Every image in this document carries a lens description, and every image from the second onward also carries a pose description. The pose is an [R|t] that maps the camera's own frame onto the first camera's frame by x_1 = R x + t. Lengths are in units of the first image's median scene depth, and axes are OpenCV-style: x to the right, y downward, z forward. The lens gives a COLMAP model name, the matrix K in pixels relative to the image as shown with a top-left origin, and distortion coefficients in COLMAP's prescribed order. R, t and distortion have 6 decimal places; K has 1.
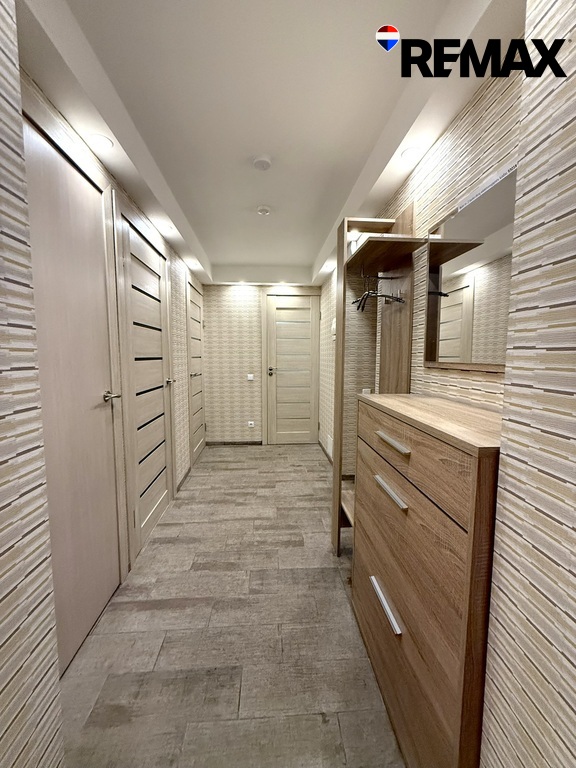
lens RADIAL K [[303.8, 0, 287.4], [0, 303.8, 381.9], [0, 0, 1]] dist [-0.002113, 0.000199]
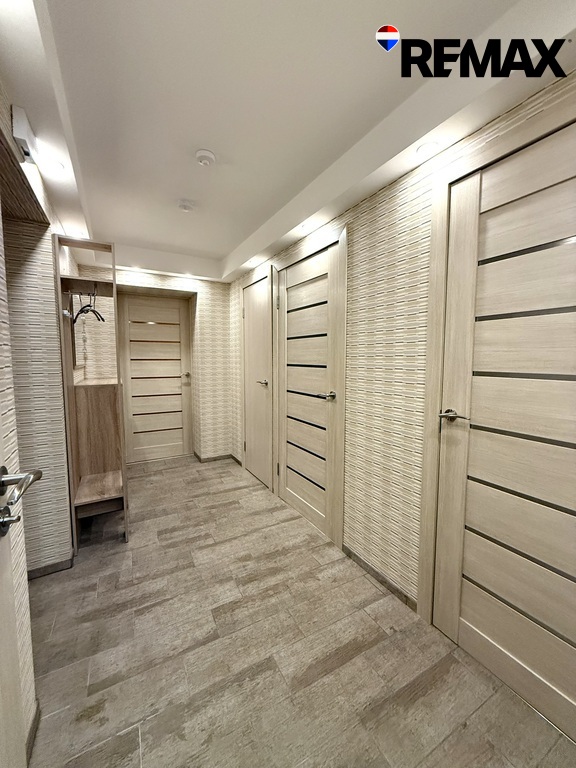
lens RADIAL K [[303.8, 0, 285.4], [0, 303.8, 383.2], [0, 0, 1]] dist [-0.002113, 0.000199]
pose [[-0.908603, 0.024801, -0.416924, 0.064142], [-0.045499, 0.986417, 0.157832, -0.161416], [0.415176, 0.162376, -0.895133, 1.737281]]
